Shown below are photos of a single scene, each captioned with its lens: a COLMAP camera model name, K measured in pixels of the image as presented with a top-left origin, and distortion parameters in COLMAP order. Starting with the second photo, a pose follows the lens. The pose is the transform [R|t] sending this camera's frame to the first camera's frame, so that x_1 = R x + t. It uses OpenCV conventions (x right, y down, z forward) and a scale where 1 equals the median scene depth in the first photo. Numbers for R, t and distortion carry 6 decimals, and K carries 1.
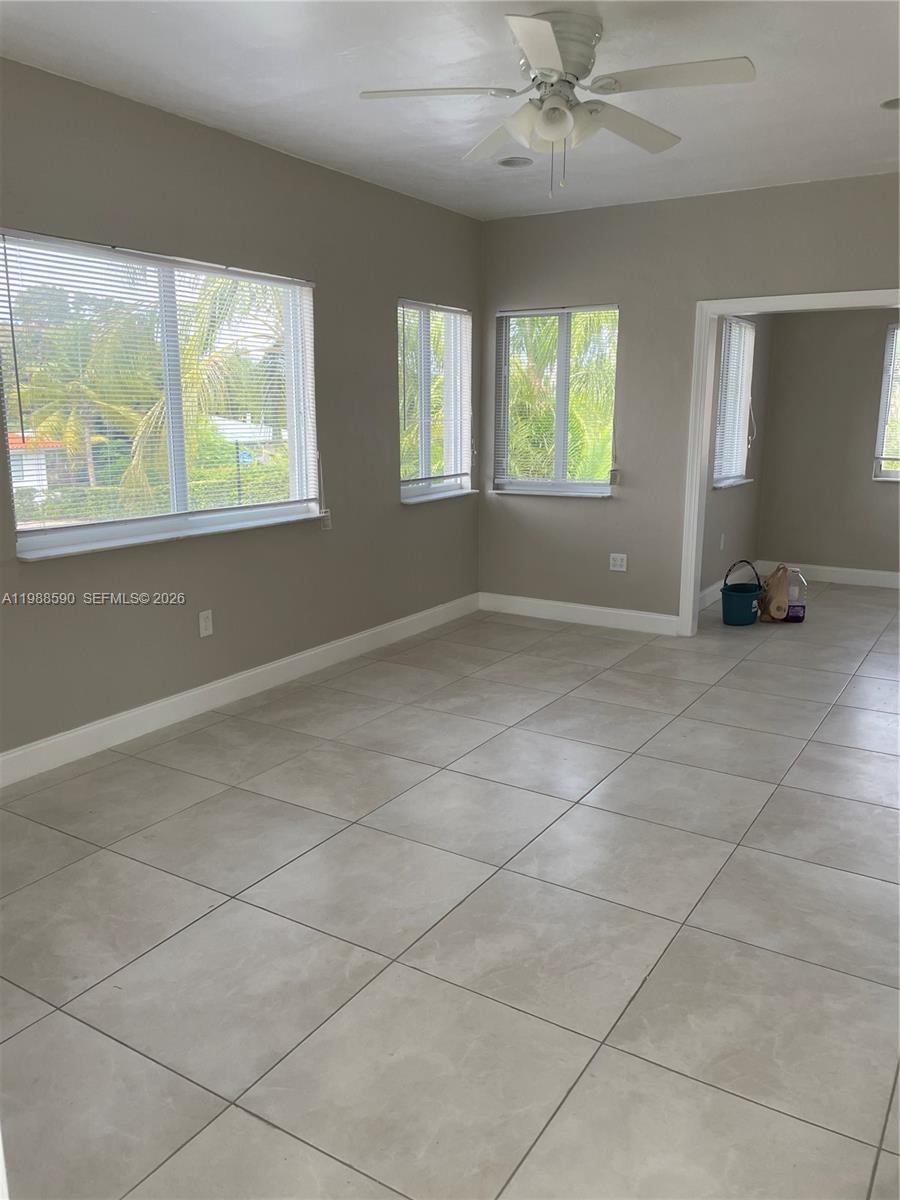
lens RADIAL K [[918.7, 0, 444.7], [0, 918.7, 595.0], [0, 0, 1]] dist [0.046726, -0.001144]
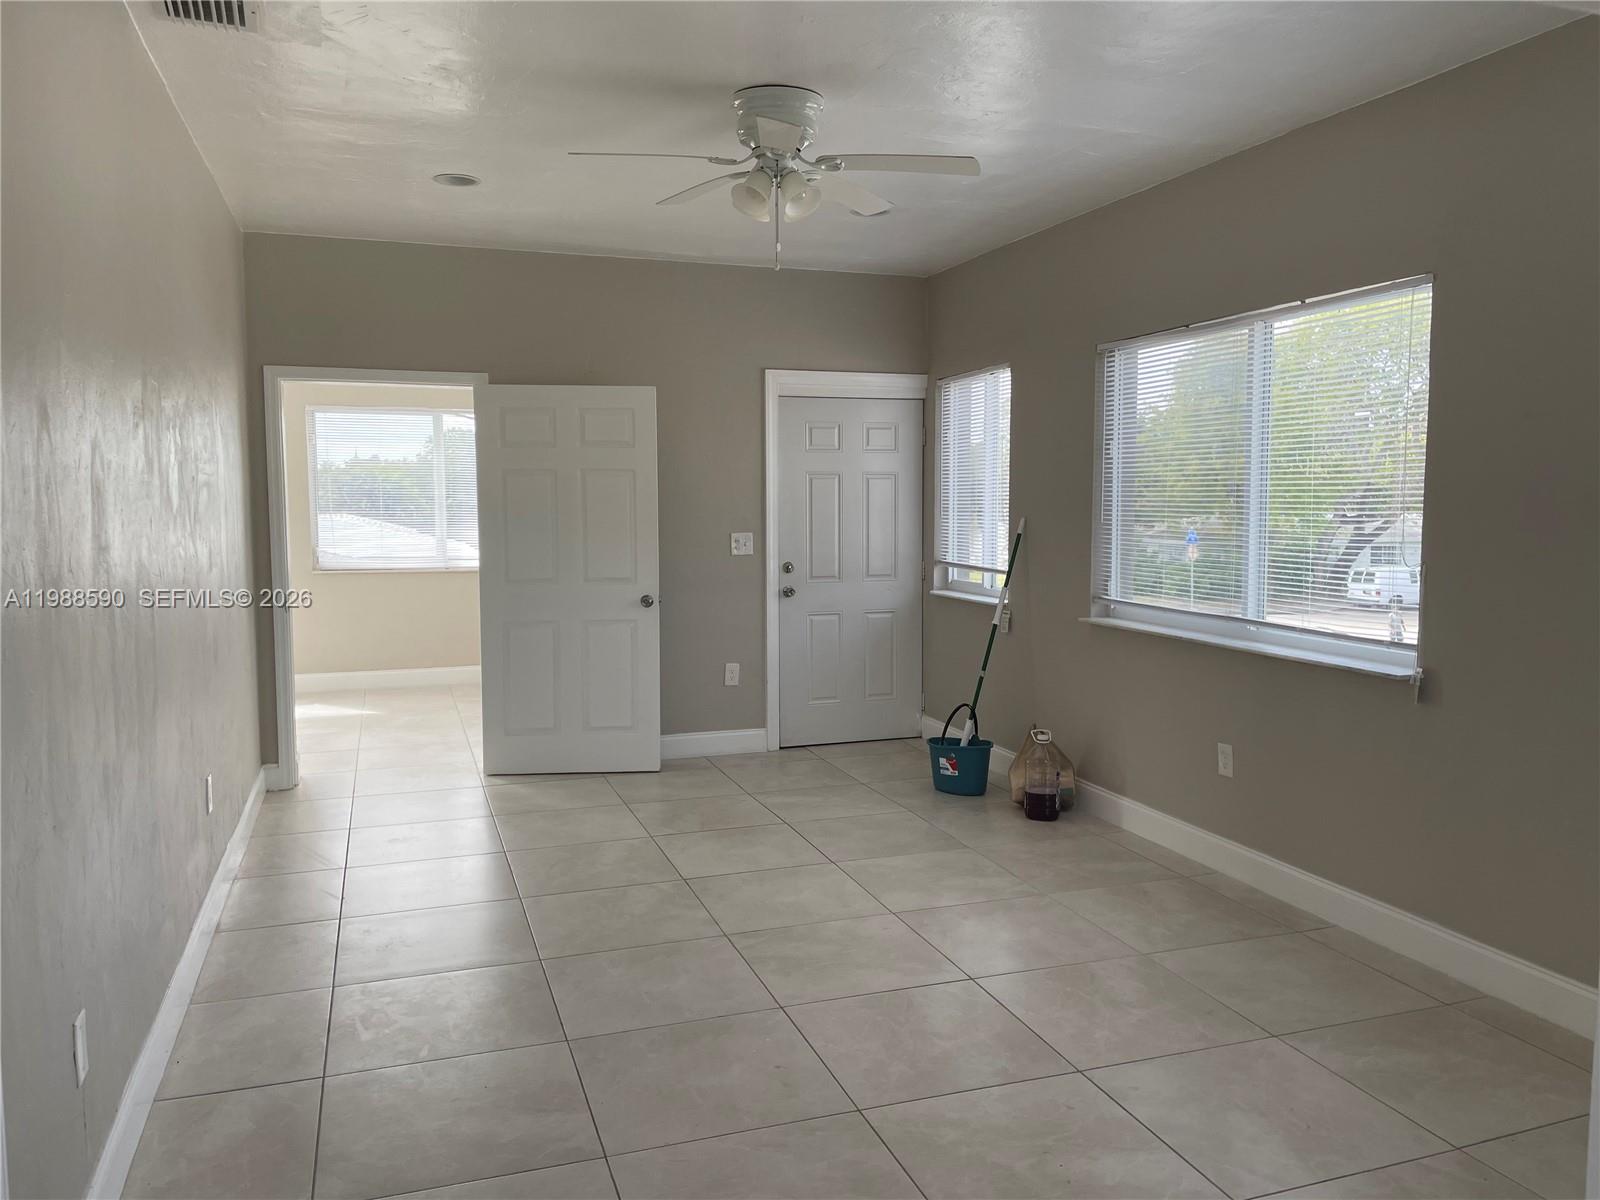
lens RADIAL K [[1225.0, 0, 794.5], [0, 1225.0, 603.7], [0, 0, 1]] dist [0.046726, -0.001144]
pose [[-0.638097, 0.073105, -0.766478, 0.761155], [-0.149776, 0.964681, 0.216698, -0.266977], [0.755248, 0.253074, -0.604611, 1.306608]]
